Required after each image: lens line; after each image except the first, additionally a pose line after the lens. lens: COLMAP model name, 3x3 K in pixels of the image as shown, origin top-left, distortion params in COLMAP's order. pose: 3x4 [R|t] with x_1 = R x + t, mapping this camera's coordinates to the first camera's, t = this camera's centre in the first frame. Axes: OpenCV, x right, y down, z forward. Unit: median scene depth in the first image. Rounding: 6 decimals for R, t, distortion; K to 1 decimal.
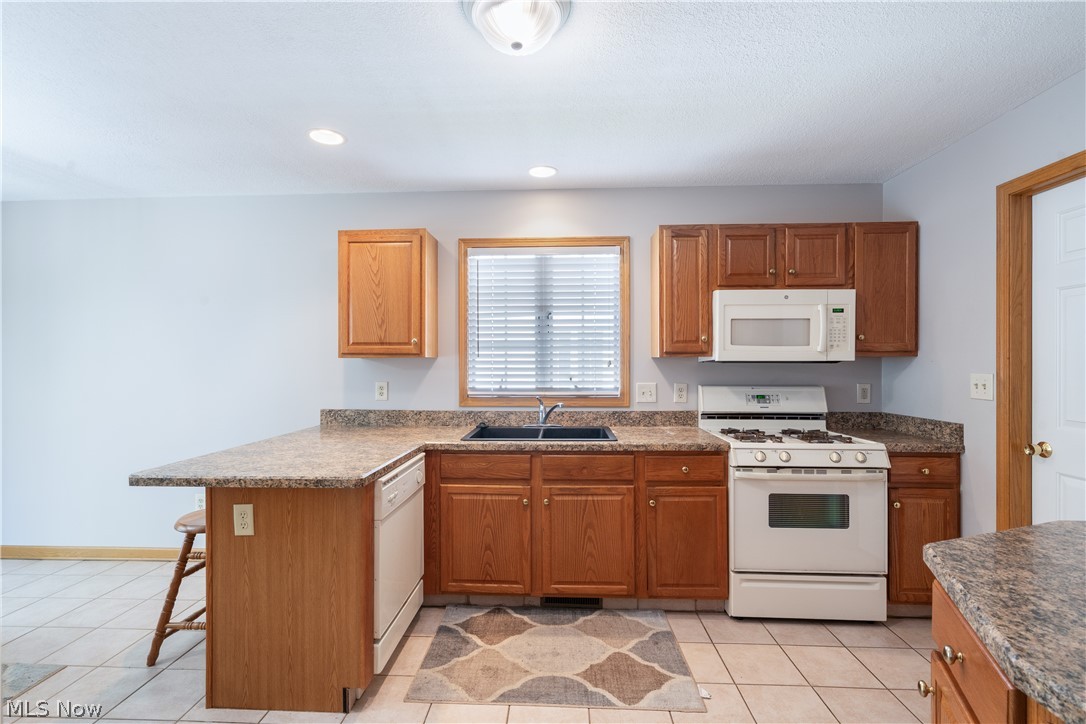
lens RADIAL K [[496.2, 0, 537.4], [0, 496.2, 360.0], [0, 0, 1]] dist [-0.001698, 0.000106]
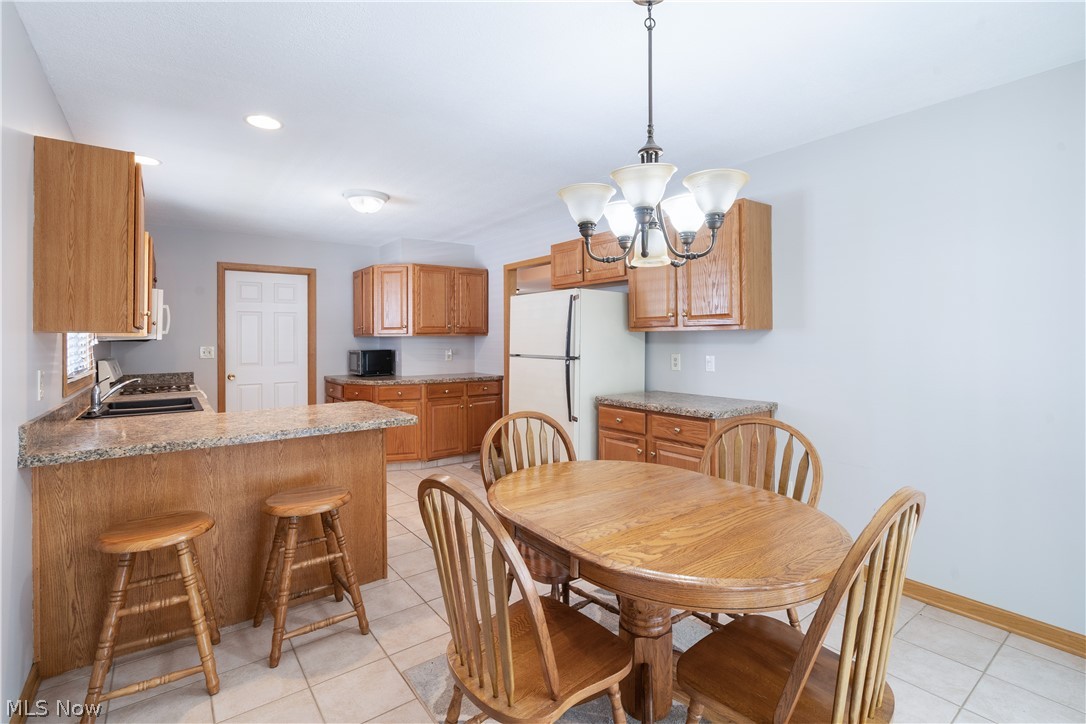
lens RADIAL K [[503.0, 0, 542.0], [0, 503.0, 348.3], [0, 0, 1]] dist [-0.001546, 0.000009]
pose [[-0.639844, -0.007830, 0.768465, -1.414677], [0.005511, 0.999876, 0.014777, 0.010013], [-0.768485, 0.013690, -0.639722, 1.077556]]
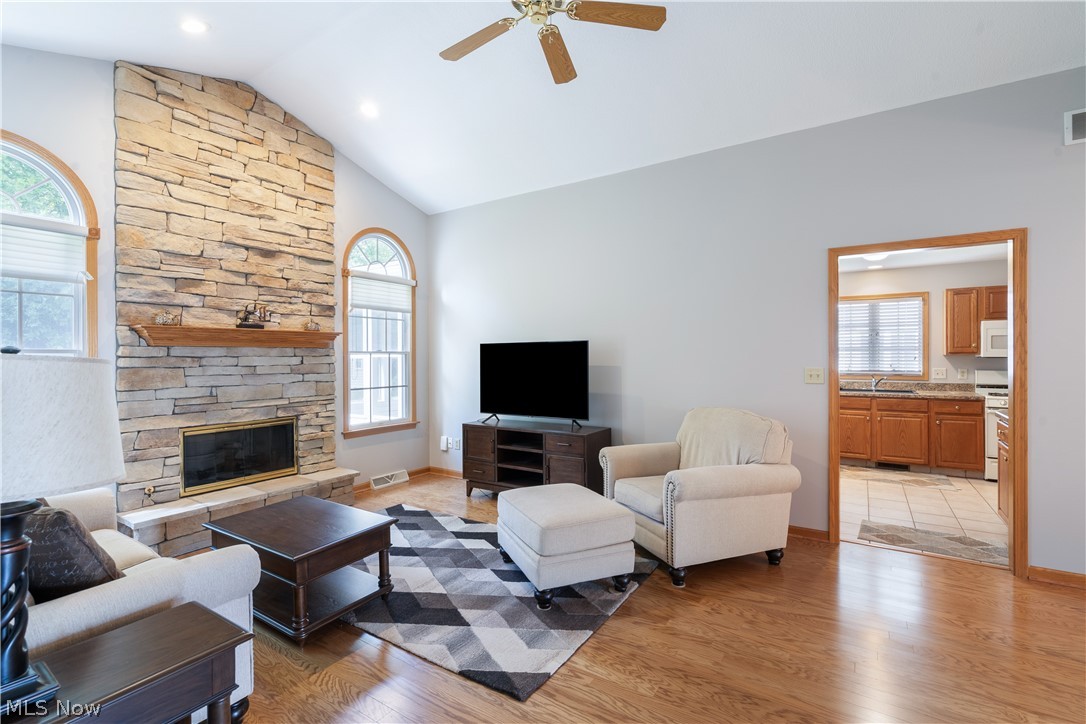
lens RADIAL K [[489.9, 0, 542.0], [0, 489.9, 355.7], [0, 0, 1]] dist [-0.001947, 0.000110]
pose [[0.861784, 0.000114, -0.507276, -0.161132], [0.001890, 0.999992, 0.003437, -0.013170], [0.507272, -0.003920, 0.861777, -1.574537]]
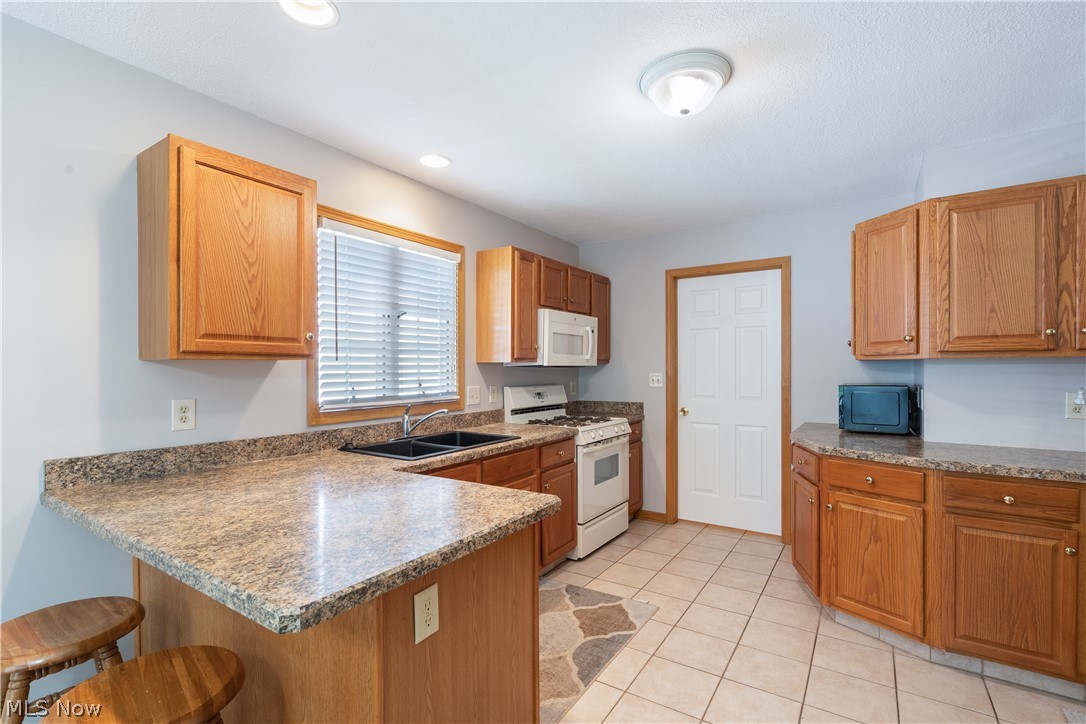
lens RADIAL K [[498.8, 0, 541.5], [0, 498.8, 368.7], [0, 0, 1]] dist [-0.001366, 0.000046]
pose [[0.510644, -0.003151, 0.859786, -0.722843], [-0.001660, 0.999988, 0.004651, 0.003593], [-0.859791, -0.003803, 0.510633, 0.371014]]
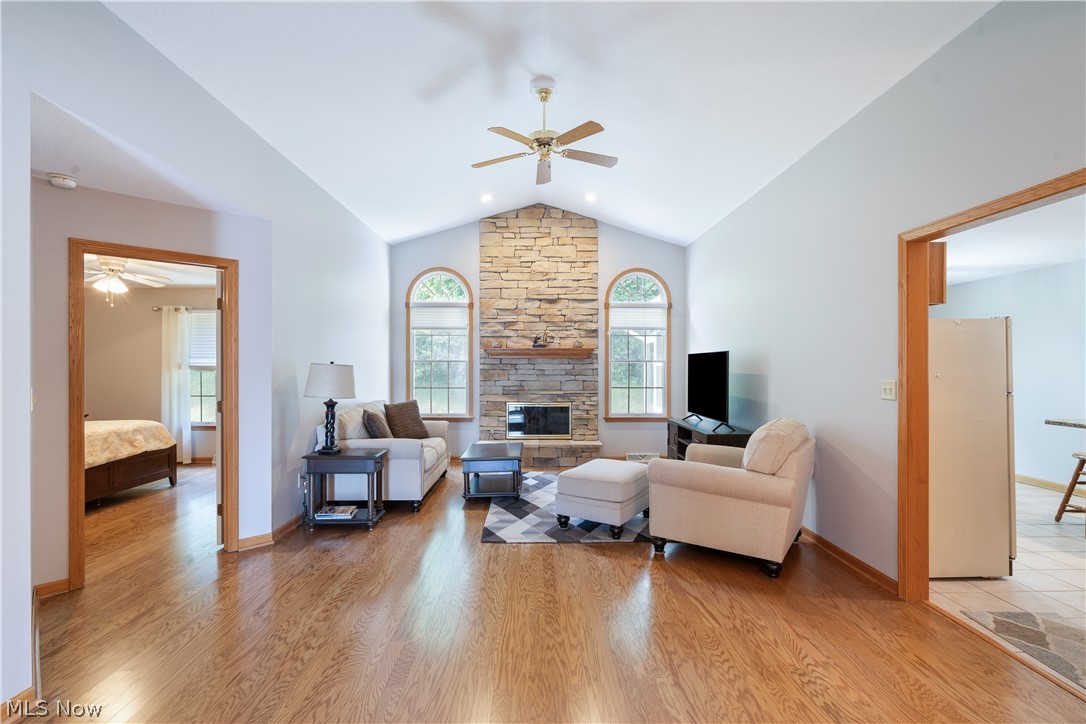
lens RADIAL K [[489.7, 0, 543.0], [0, 489.7, 362.0], [0, 0, 1]] dist [-0.001698, -0.000071]
pose [[0.070818, -0.000680, -0.997489, 0.800698], [0.000697, 1.000000, -0.000632, -0.015681], [0.997489, -0.000650, 0.070818, -0.930330]]
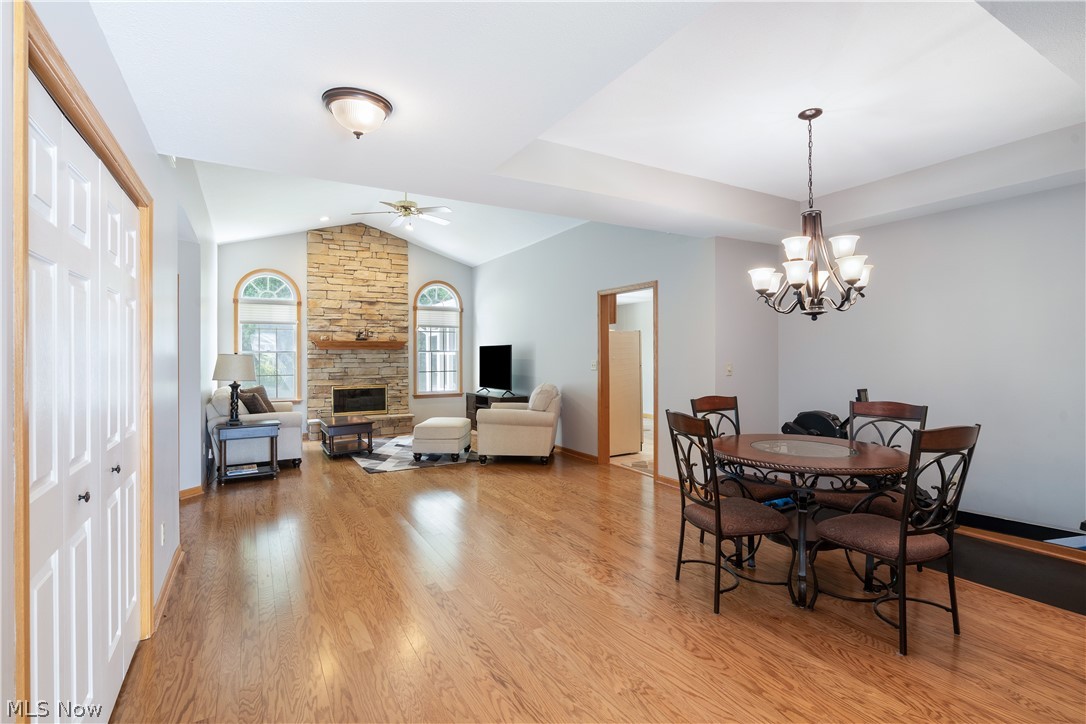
lens RADIAL K [[503.0, 0, 542.0], [0, 503.0, 348.3], [0, 0, 1]] dist [-0.001546, 0.000009]
pose [[0.544905, -0.006954, -0.838469, 1.549860], [0.004161, 0.999976, -0.005590, -0.019746], [0.838488, -0.000443, 0.544920, -1.523748]]
